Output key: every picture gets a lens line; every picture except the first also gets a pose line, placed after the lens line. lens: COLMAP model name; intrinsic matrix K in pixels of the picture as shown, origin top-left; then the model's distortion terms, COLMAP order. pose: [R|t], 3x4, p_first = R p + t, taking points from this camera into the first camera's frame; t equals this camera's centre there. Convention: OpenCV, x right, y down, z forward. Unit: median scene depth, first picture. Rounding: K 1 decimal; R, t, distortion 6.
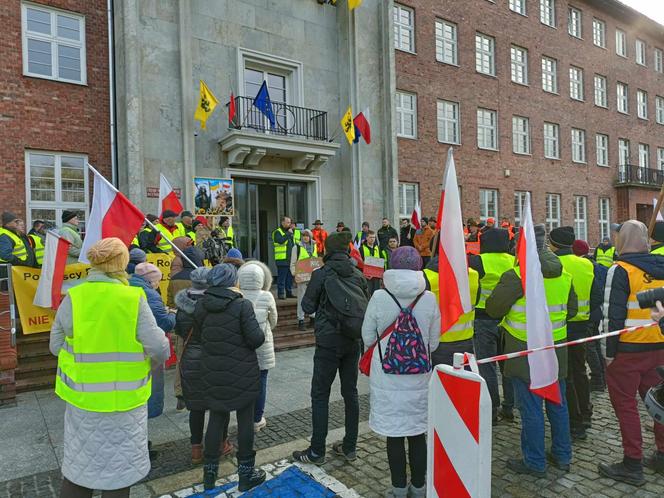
lens RADIAL K [[466.4, 0, 332.0], [0, 466.4, 249.0], [0, 0, 1]] dist [0.020530, -0.041908]
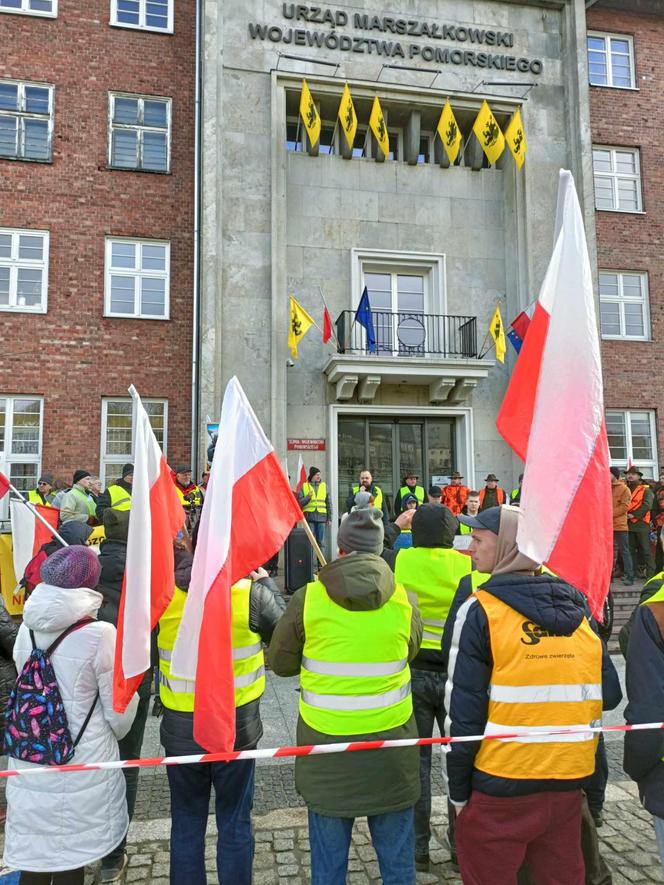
lens RADIAL K [[621.7, 0, 332.0], [0, 621.7, 442.5], [0, 0, 1]] dist [0.020530, -0.041908]
pose [[0.908339, -0.028814, -0.417241, 0.213182], [-0.012305, 0.995351, -0.095526, -0.017021], [0.418054, 0.091904, 0.903761, 0.101003]]
